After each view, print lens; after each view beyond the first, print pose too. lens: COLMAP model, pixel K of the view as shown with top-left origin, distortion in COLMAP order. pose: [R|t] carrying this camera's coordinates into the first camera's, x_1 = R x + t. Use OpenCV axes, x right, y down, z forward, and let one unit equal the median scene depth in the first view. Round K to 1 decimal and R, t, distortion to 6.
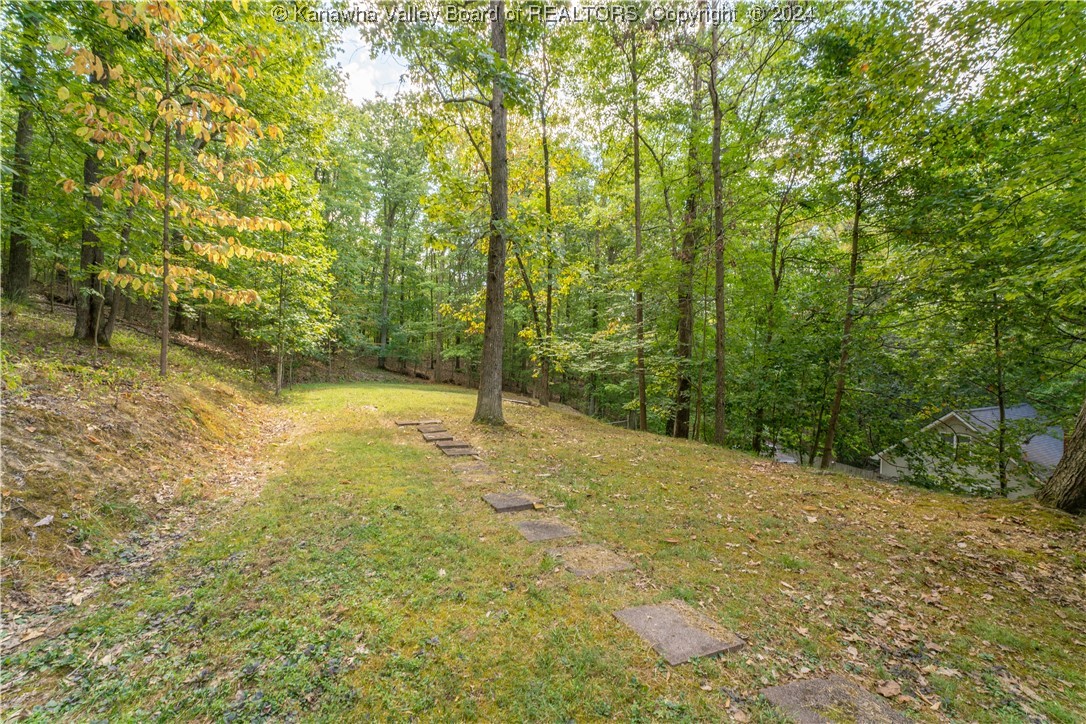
lens RADIAL K [[446.2, 0, 540.7], [0, 446.2, 363.2], [0, 0, 1]] dist [-0.021723, 0.000307]
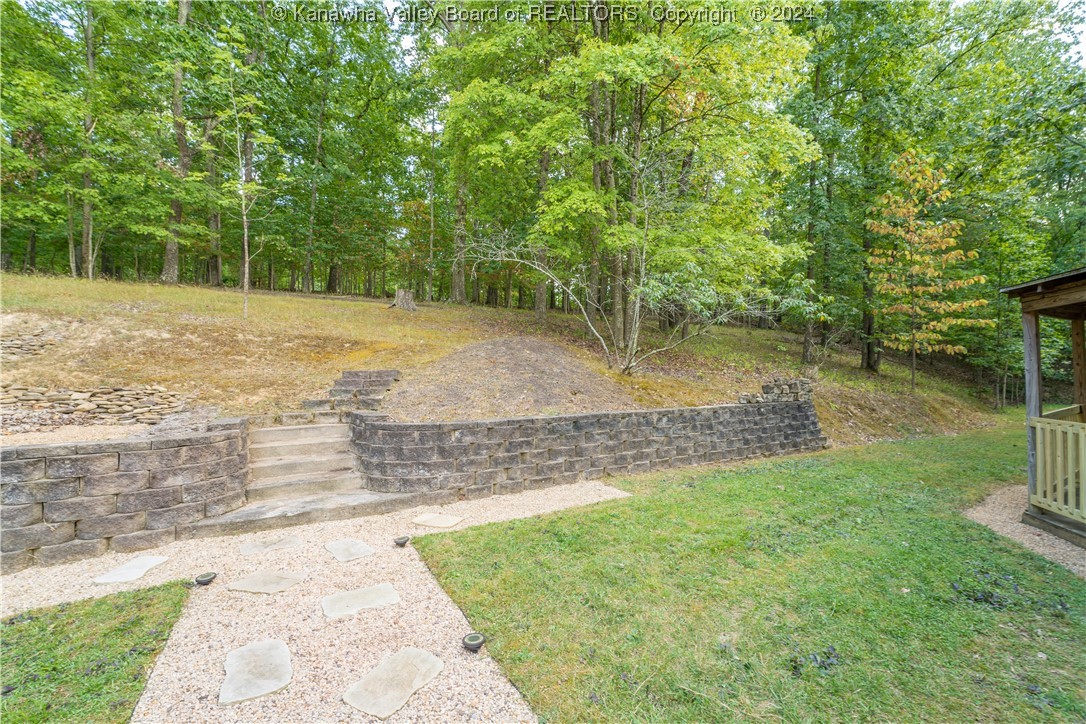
lens RADIAL K [[446.2, 0, 540.7], [0, 446.2, 363.2], [0, 0, 1]] dist [-0.021723, 0.000307]
pose [[0.172603, -0.042626, -0.984069, 0.507045], [0.003767, 0.999084, -0.042616, -0.006929], [0.984984, 0.003648, 0.172605, -0.631024]]
